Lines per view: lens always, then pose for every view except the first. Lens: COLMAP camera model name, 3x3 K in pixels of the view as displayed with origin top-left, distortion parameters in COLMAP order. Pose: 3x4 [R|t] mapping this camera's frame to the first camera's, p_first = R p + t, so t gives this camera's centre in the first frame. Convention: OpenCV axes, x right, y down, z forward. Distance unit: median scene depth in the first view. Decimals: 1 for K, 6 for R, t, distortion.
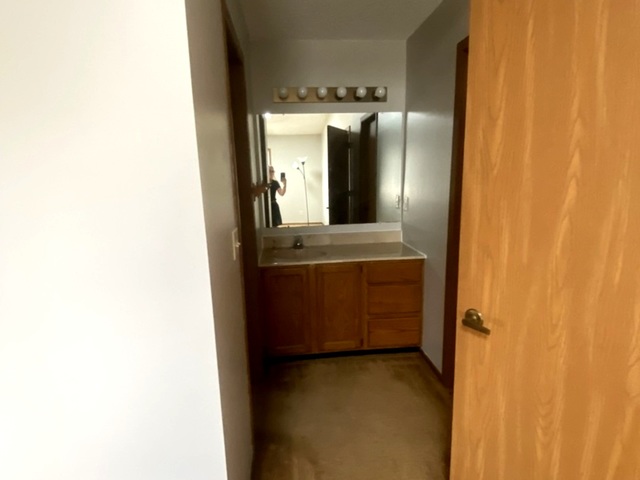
lens RADIAL K [[338.2, 0, 320.0], [0, 338.2, 240.0], [0, 0, 1]] dist [0.029039, -0.000793]
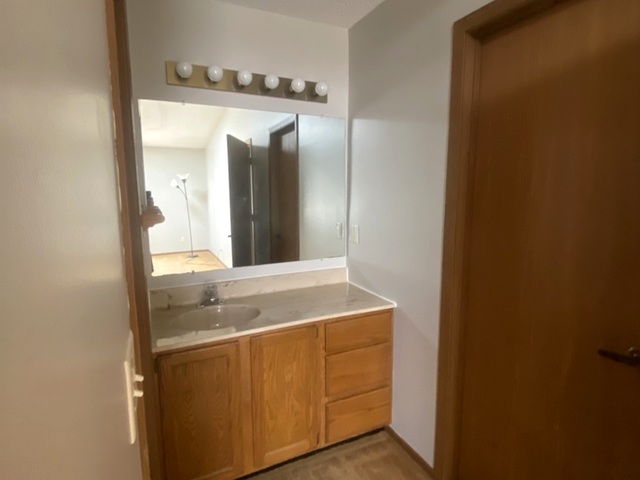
lens RADIAL K [[338.2, 0, 320.0], [0, 338.2, 240.0], [0, 0, 1]] dist [0.029039, -0.000793]
pose [[0.936774, -0.029144, 0.348720, -0.098802], [0.050508, 0.997352, -0.052327, -0.060487], [-0.346271, 0.066632, 0.935765, 0.315147]]
